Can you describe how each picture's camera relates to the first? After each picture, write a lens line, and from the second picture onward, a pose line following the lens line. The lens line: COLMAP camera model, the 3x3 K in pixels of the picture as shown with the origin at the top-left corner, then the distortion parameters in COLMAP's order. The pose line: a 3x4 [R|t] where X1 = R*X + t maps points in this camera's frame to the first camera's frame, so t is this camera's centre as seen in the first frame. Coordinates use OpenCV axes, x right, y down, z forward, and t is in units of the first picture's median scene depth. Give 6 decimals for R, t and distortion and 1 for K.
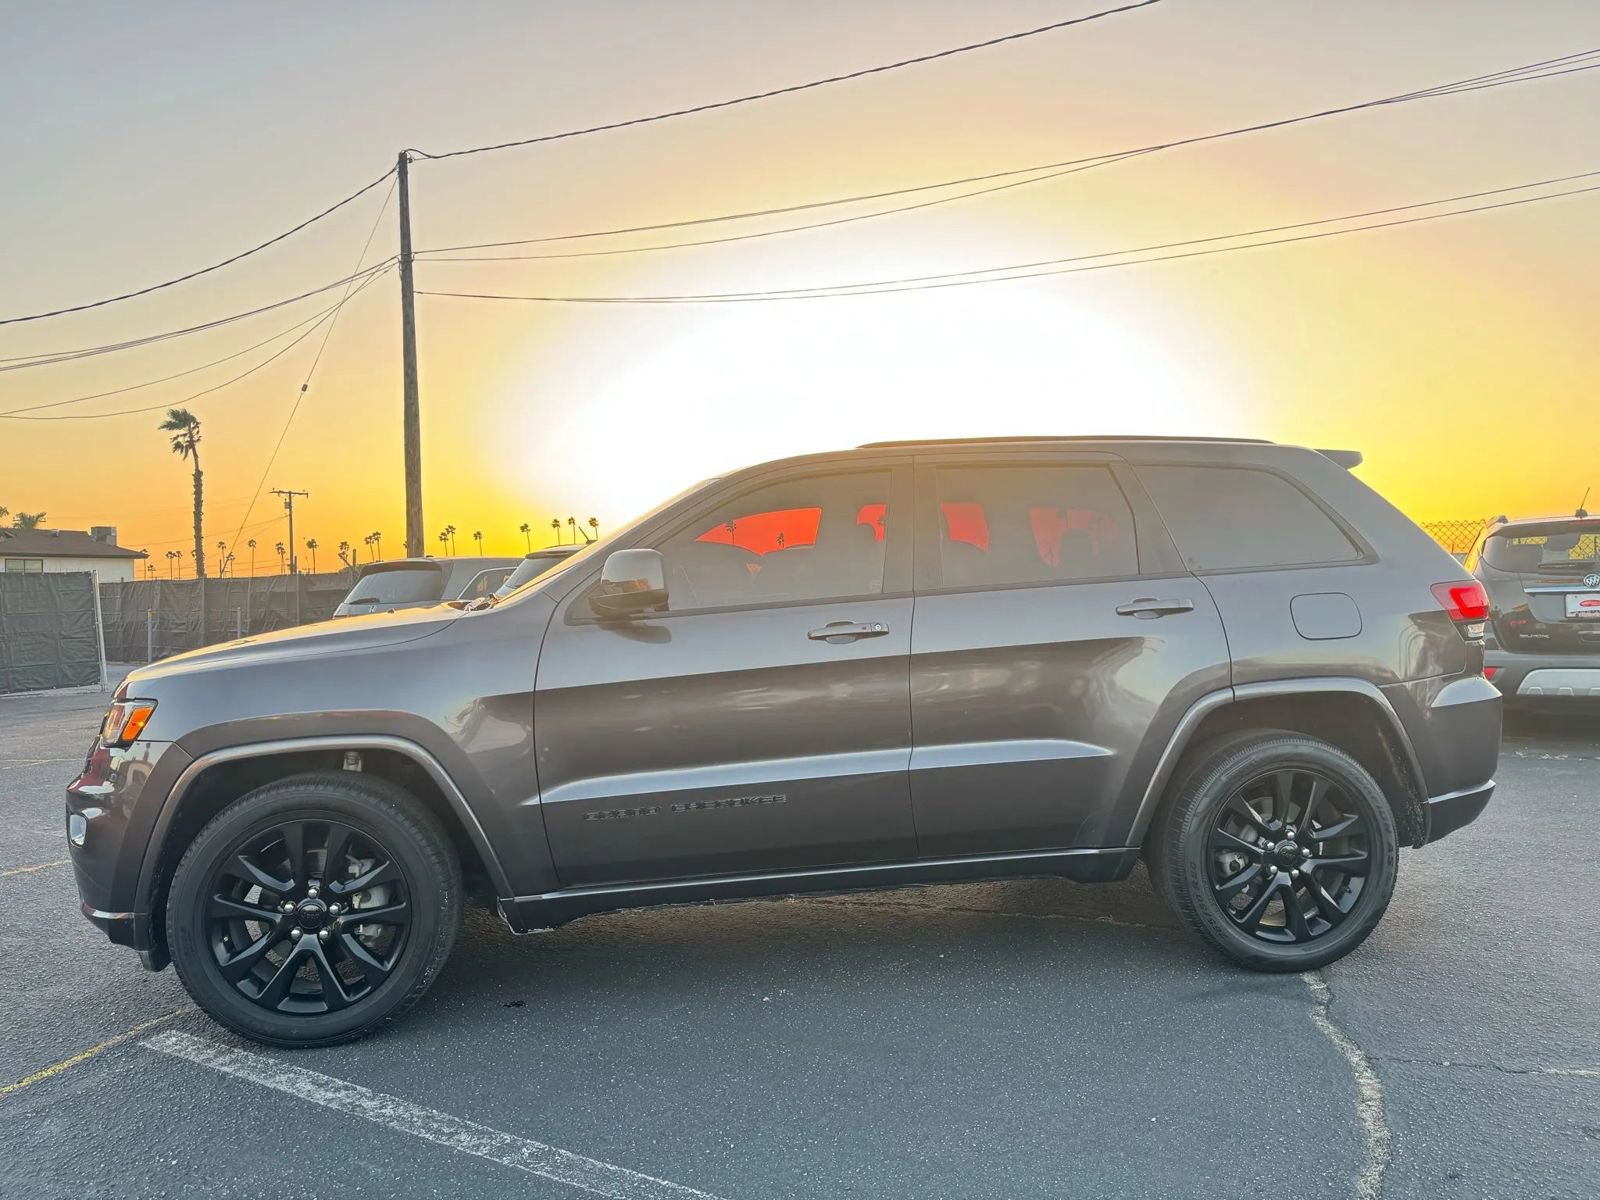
lens RADIAL K [[1111.6, 0, 793.5], [0, 1111.6, 593.9], [0, 0, 1]] dist [0.085459, -0.110231]
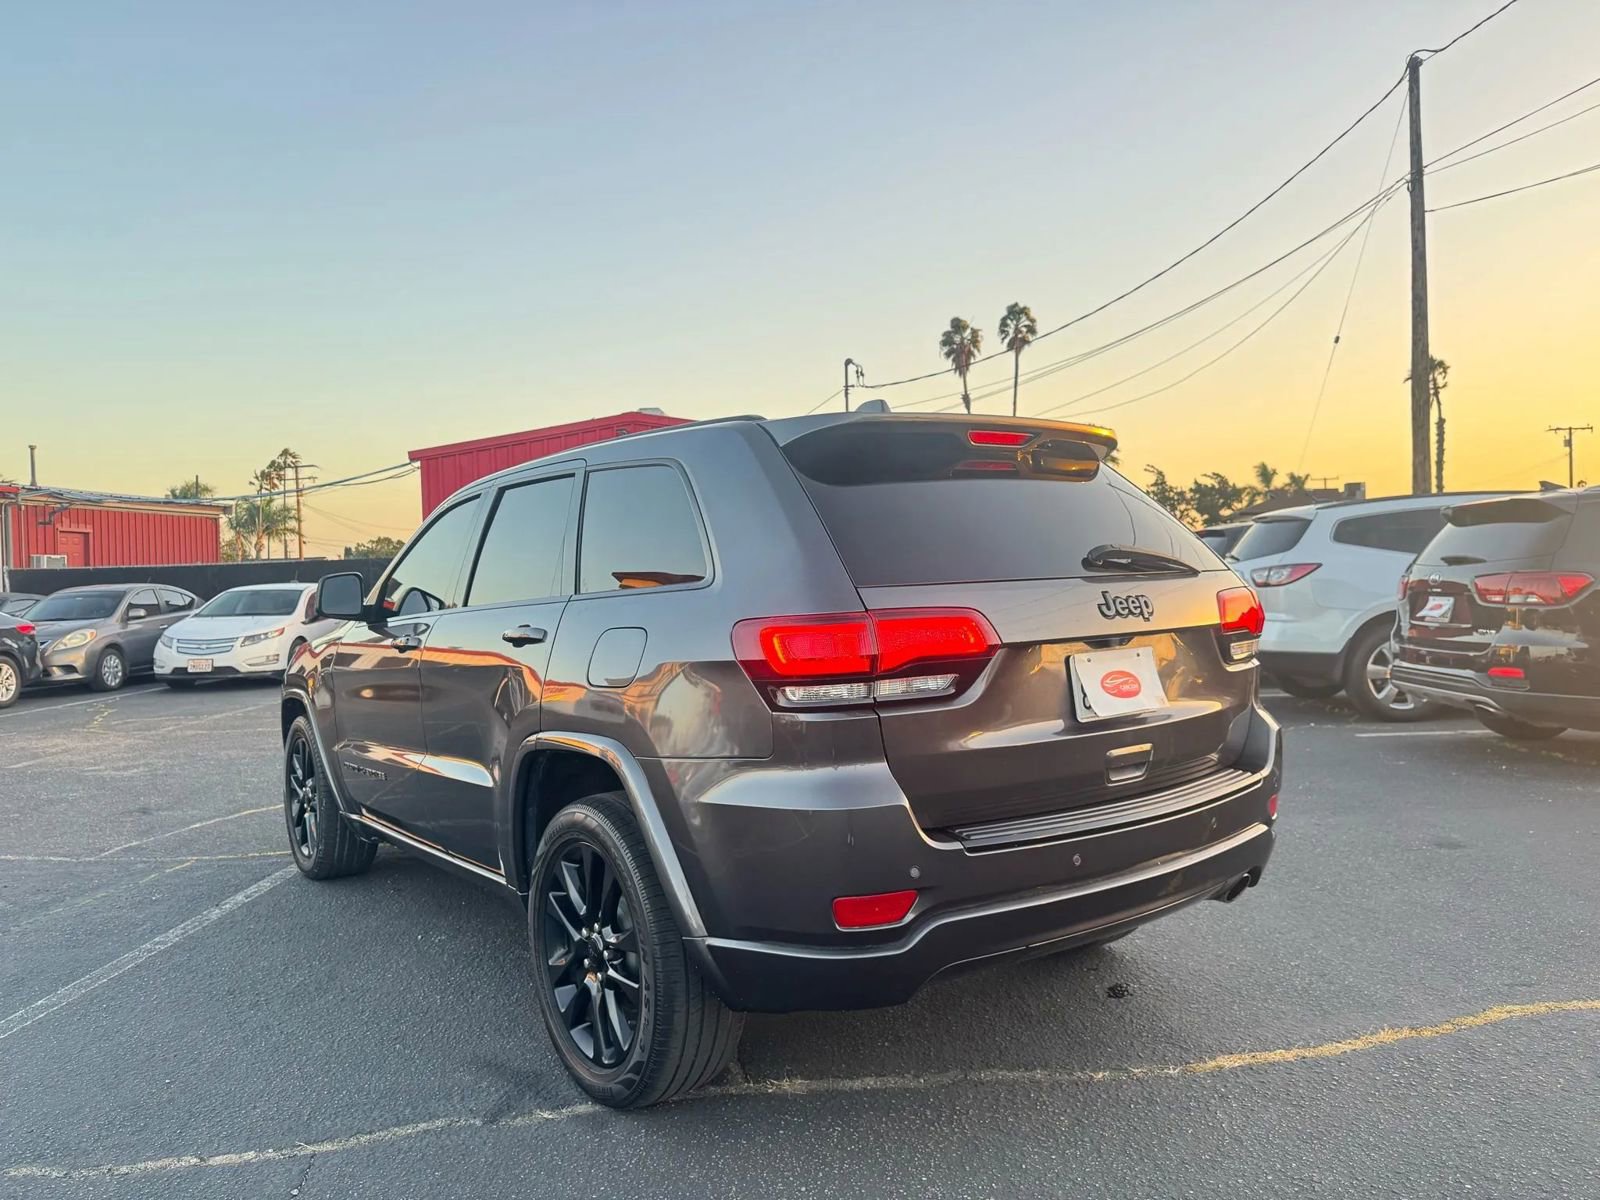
lens RADIAL K [[1111.6, 0, 800.1], [0, 1111.6, 603.2], [0, 0, 1]] dist [0.085459, -0.110231]
pose [[0.487160, 0.026336, -0.872915, 1.233952], [0.020910, 0.998907, 0.041807, -0.047668], [0.873062, -0.038620, 0.486077, 0.769257]]
